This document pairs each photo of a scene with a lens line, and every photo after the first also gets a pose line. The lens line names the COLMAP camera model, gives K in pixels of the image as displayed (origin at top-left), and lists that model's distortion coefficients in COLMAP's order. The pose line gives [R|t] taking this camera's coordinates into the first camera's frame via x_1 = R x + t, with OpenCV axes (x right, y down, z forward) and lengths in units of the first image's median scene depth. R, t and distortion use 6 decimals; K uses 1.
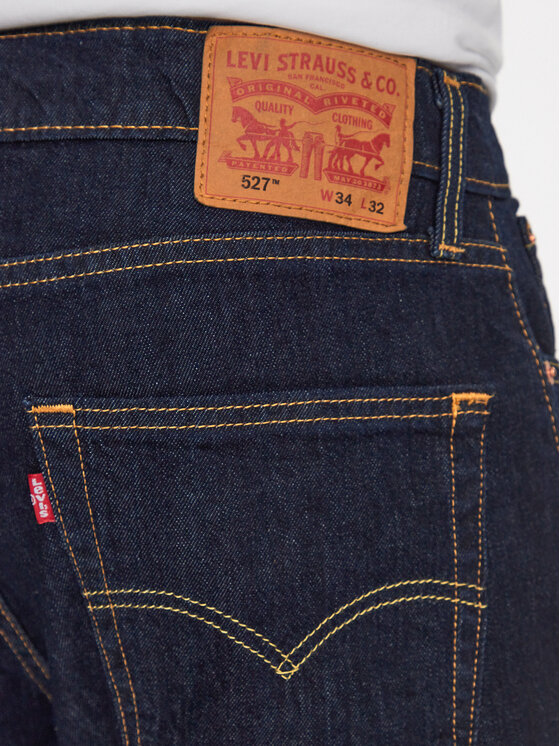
lens RADIAL K [[1673.8, 0, 280.0], [0, 1673.8, 373.0], [0, 0, 1]] dist [0.478588, -0.025538]
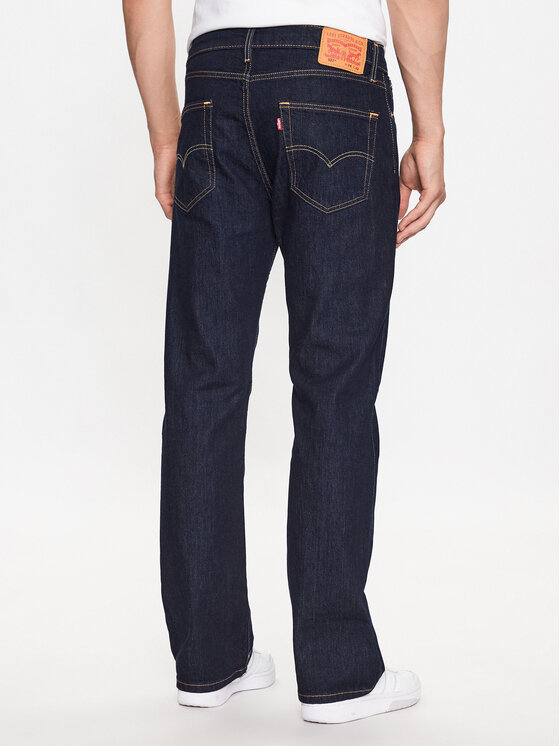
lens RADIAL K [[1473.2, 0, 280.0], [0, 1473.2, 373.0], [0, 0, 1]] dist [-0.090893, -0.364535]
pose [[0.996516, 0.079815, 0.024197, -0.179896], [-0.079561, 0.996766, -0.011285, 0.783733], [-0.025019, 0.009321, 0.999644, -2.943457]]
